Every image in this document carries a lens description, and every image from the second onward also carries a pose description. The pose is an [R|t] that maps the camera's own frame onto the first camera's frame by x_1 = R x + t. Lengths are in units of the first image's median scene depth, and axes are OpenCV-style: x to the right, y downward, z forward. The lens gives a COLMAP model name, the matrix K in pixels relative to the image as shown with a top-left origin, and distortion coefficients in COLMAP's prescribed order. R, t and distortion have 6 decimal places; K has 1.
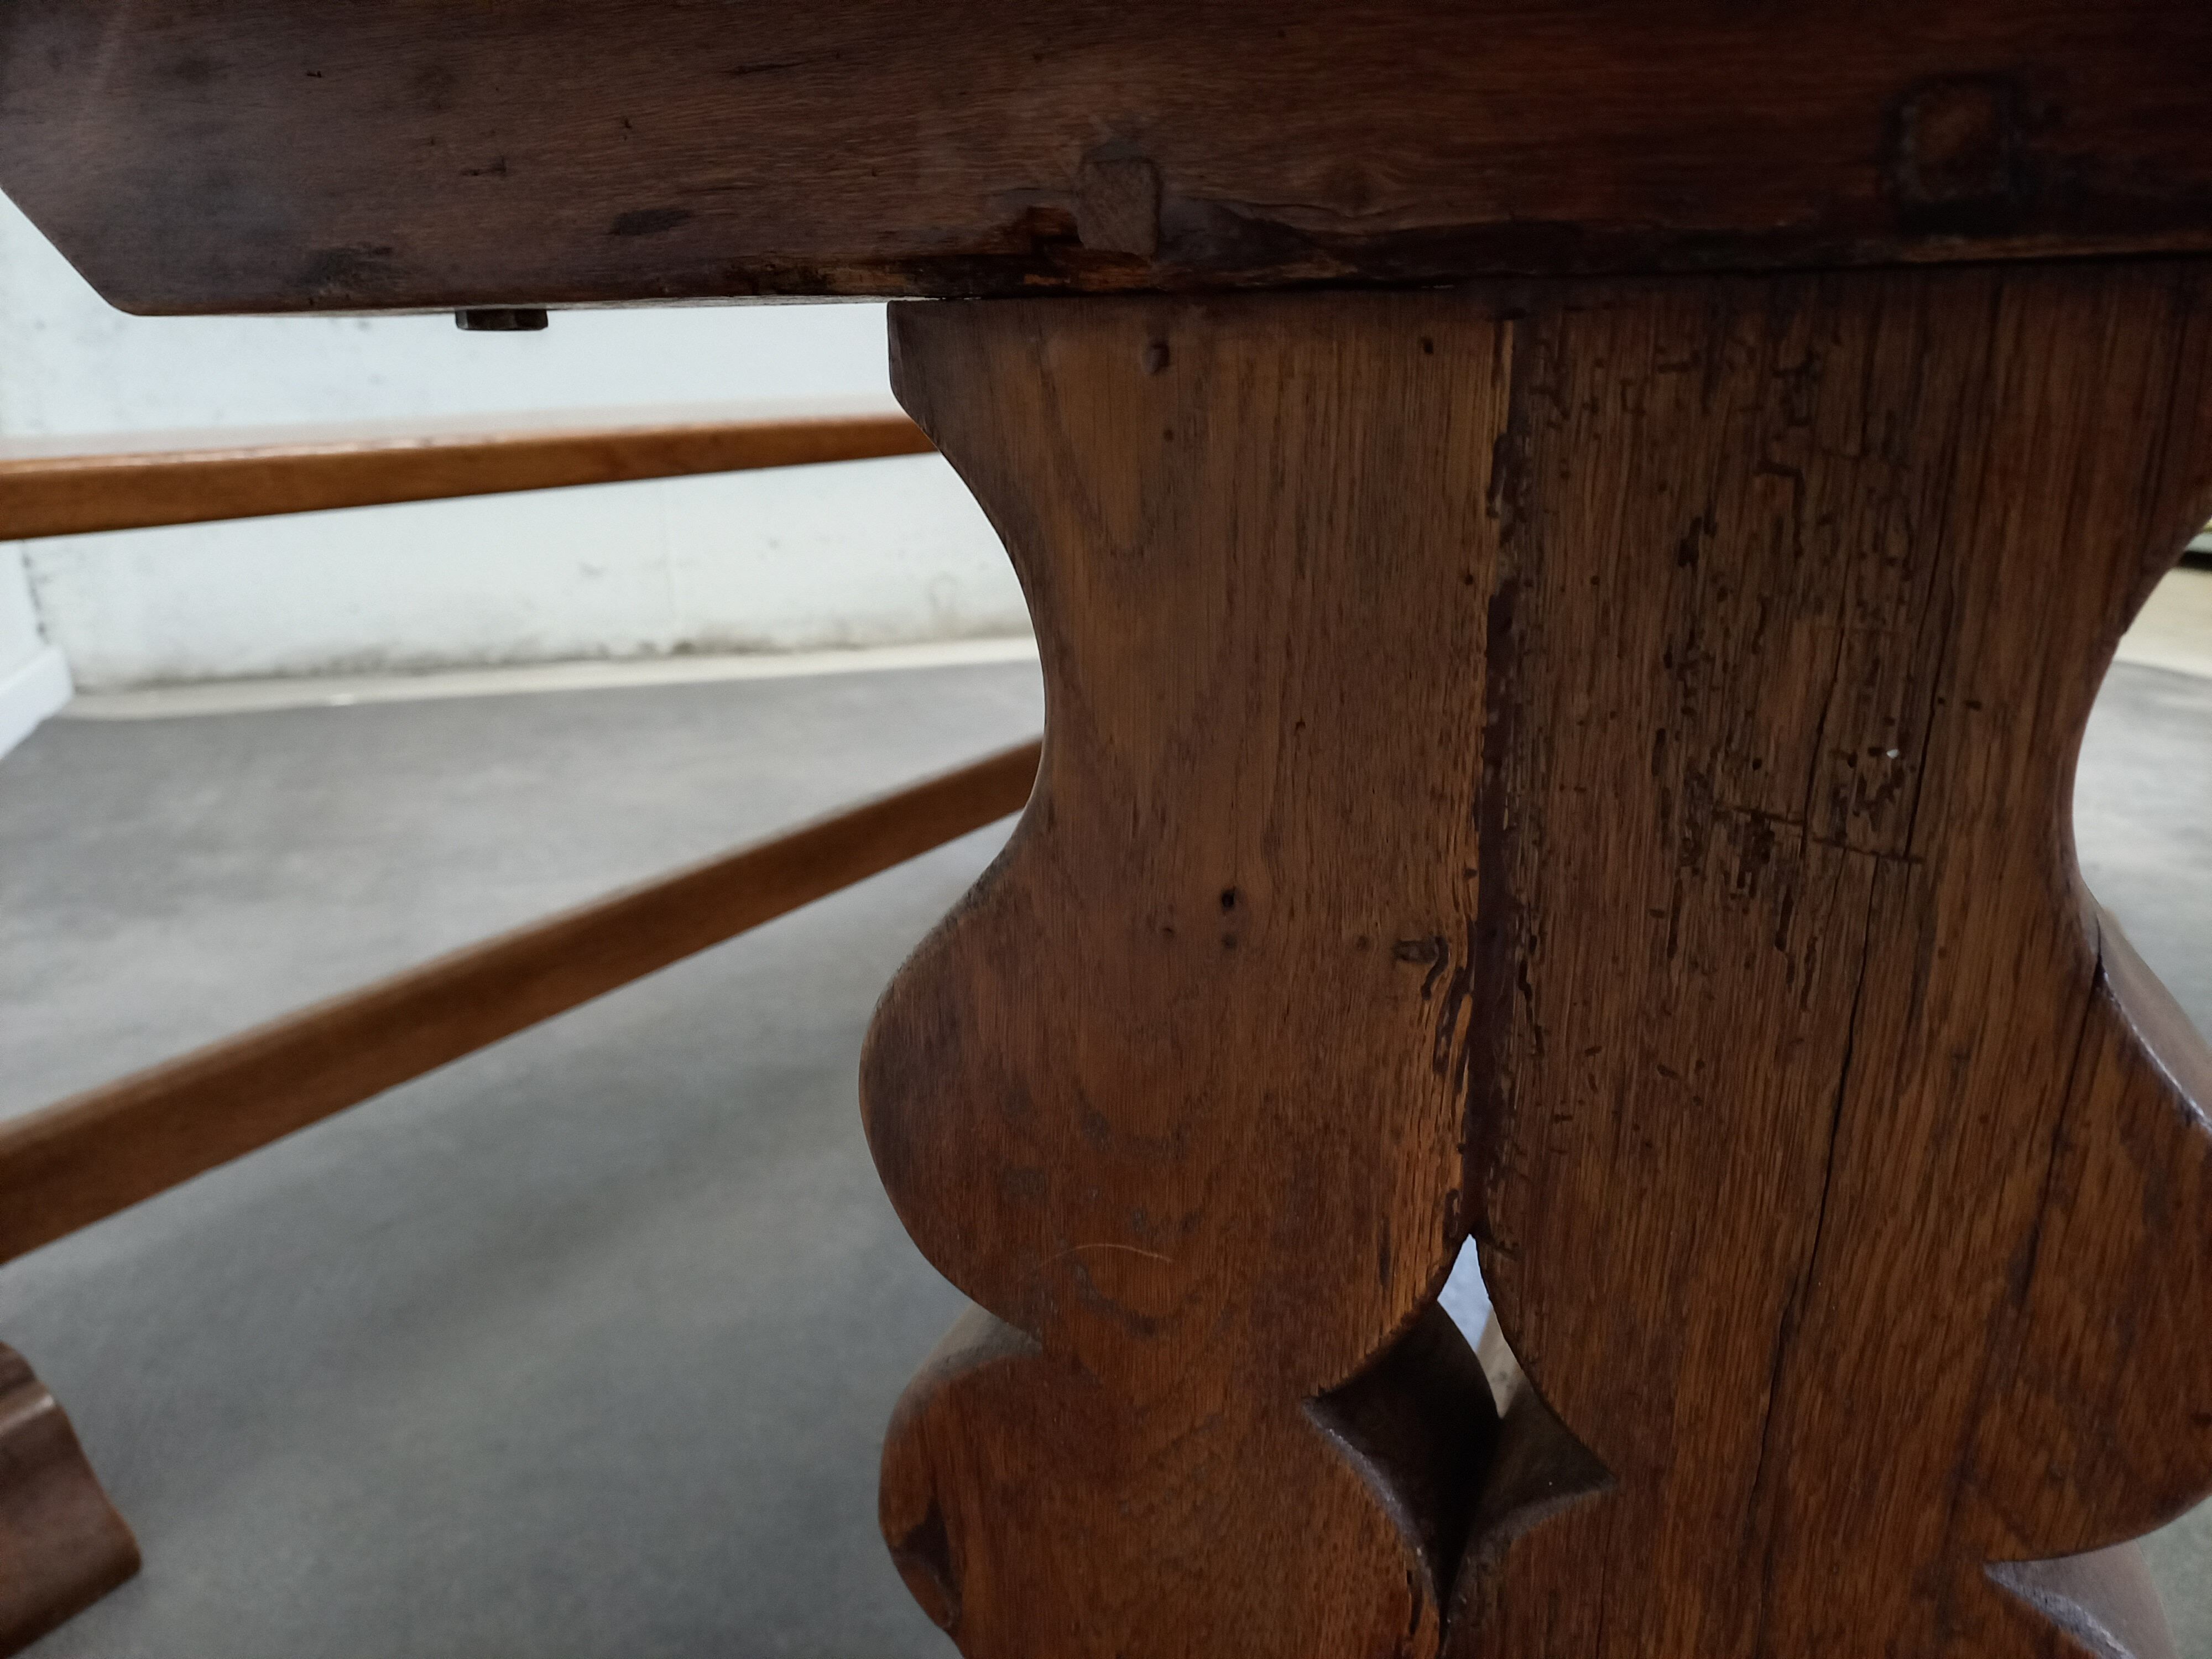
lens RADIAL K [[1591.0, 0, 1107.8], [0, 1591.0, 851.0], [0, 0, 1]] dist [0.073948, -0.087449]
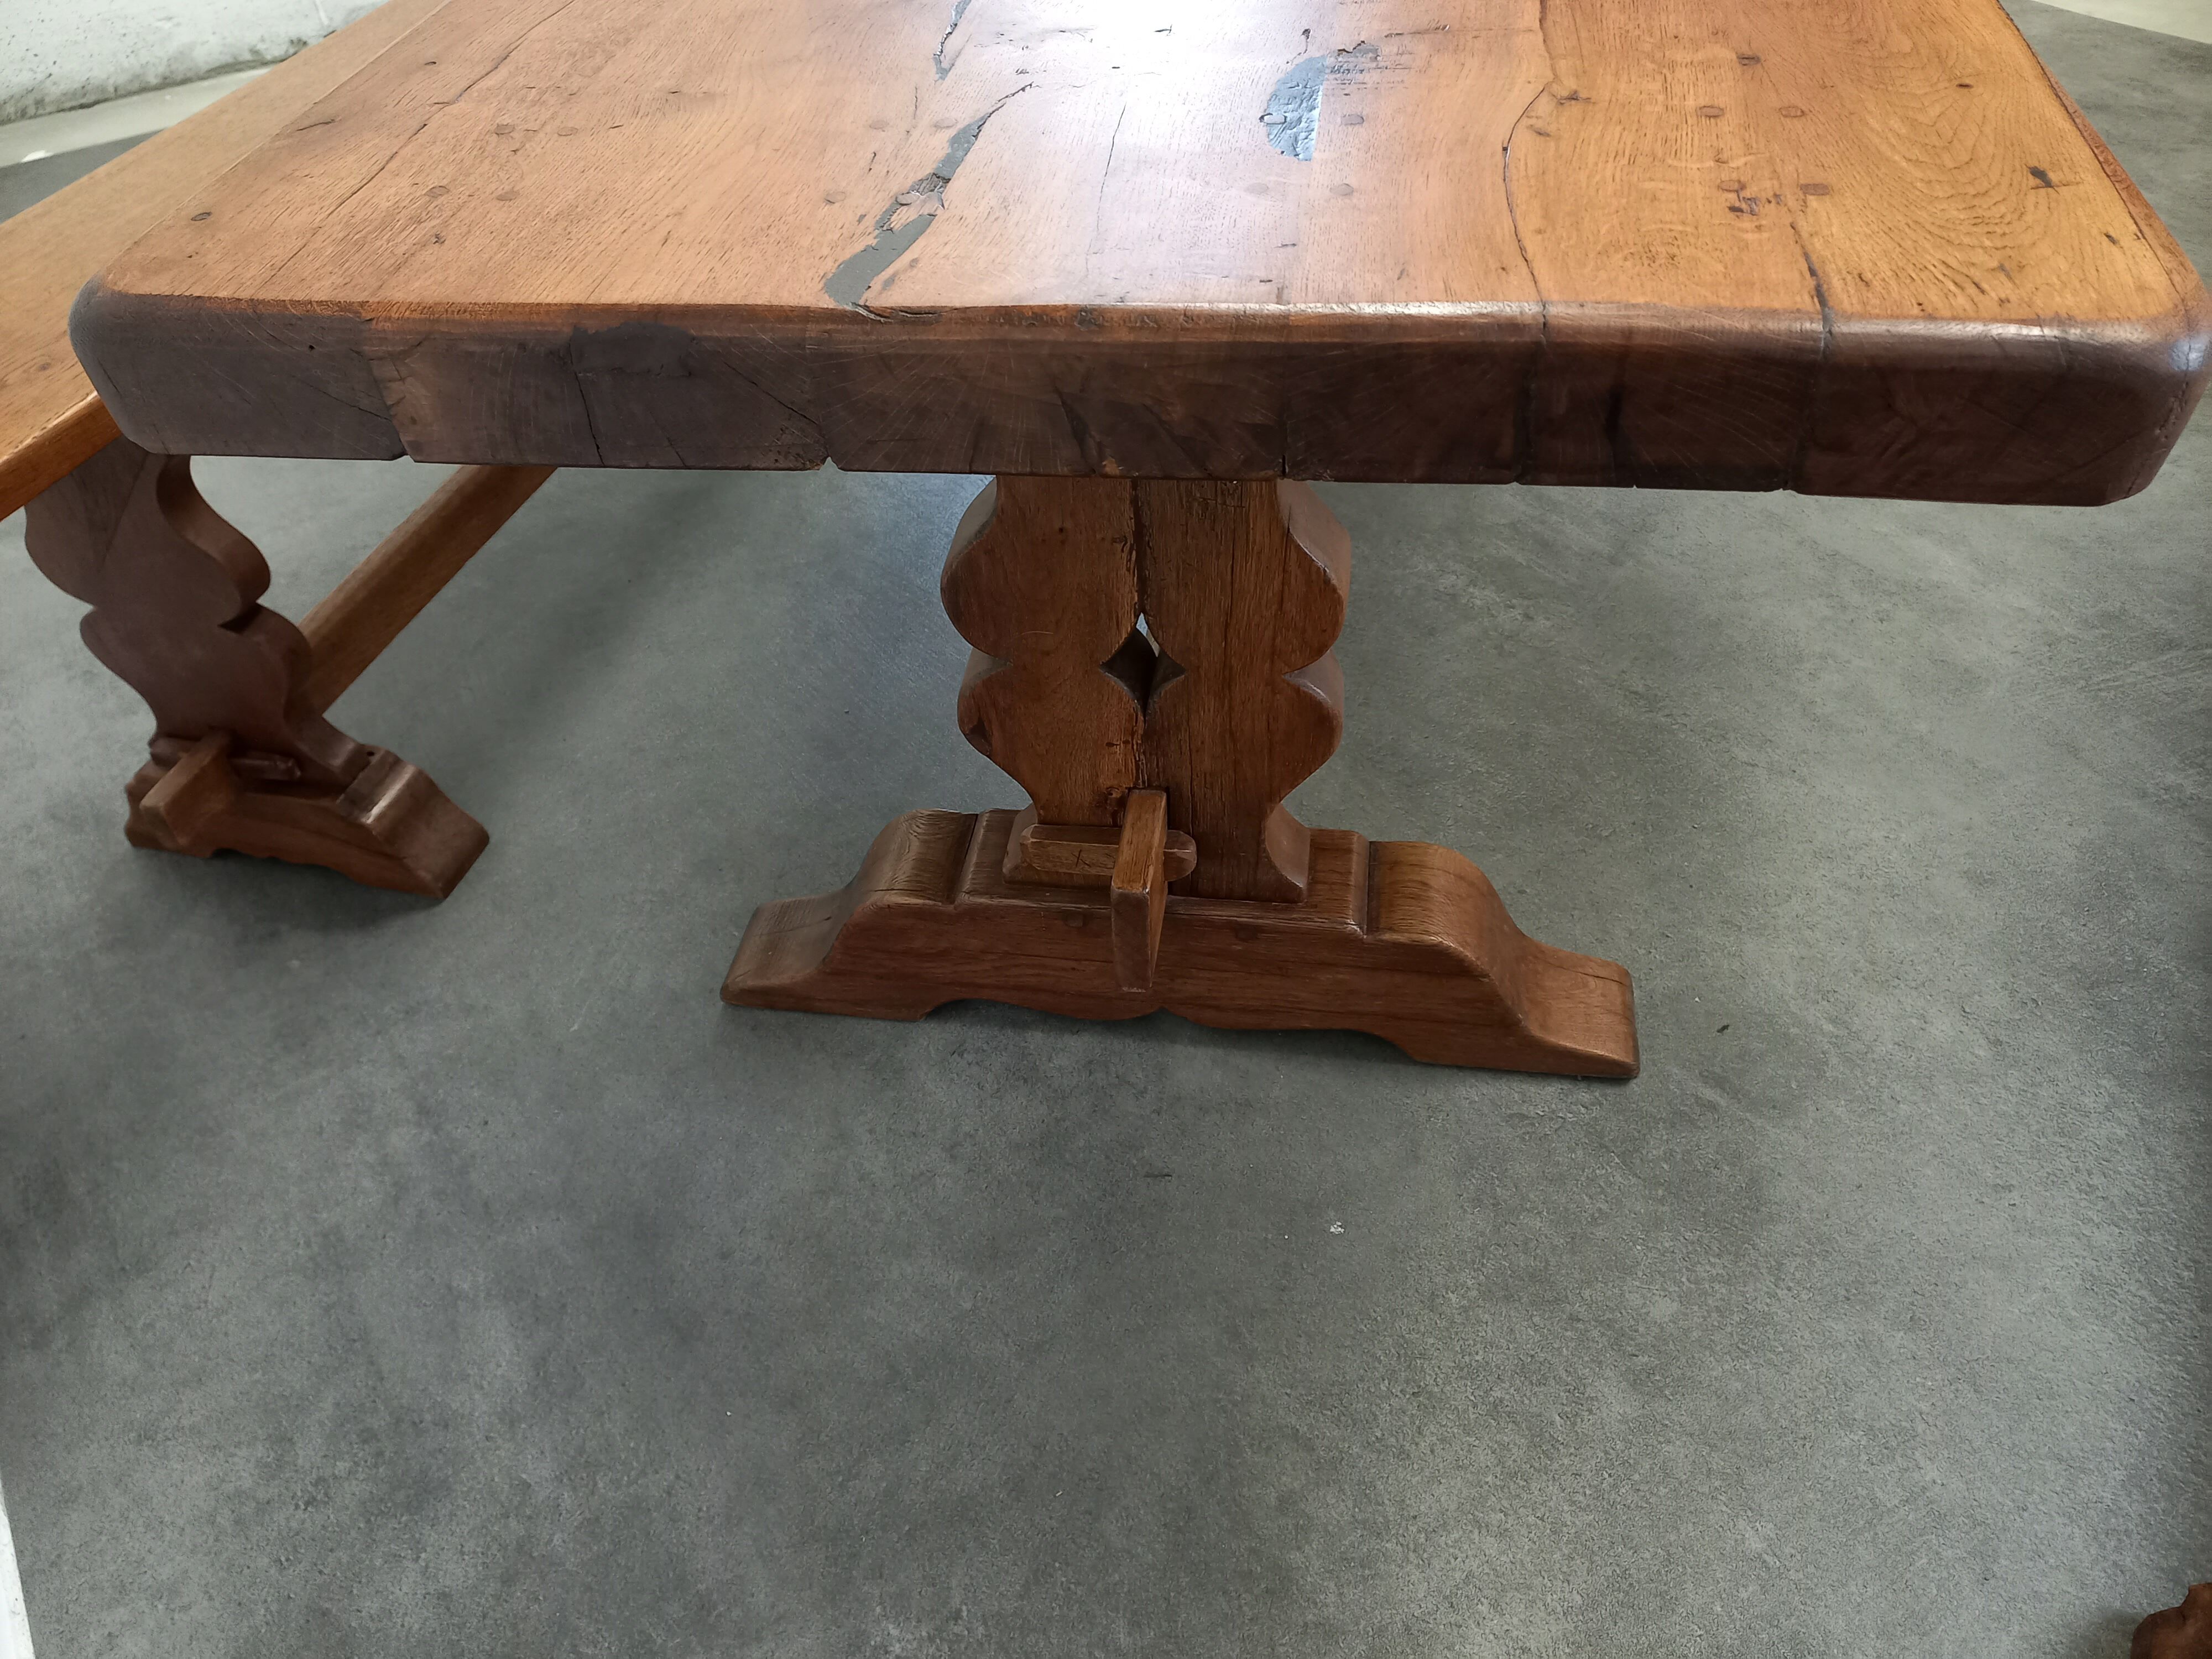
lens RADIAL K [[1592.0, 0, 1077.4], [0, 1592.0, 835.9], [0, 0, 1]] dist [0.055502, -0.045311]
pose [[0.972625, -0.192892, 0.129586, -0.457045], [0.117043, 0.888392, 0.443915, -0.898074], [-0.200751, -0.416596, 0.886649, -2.273277]]
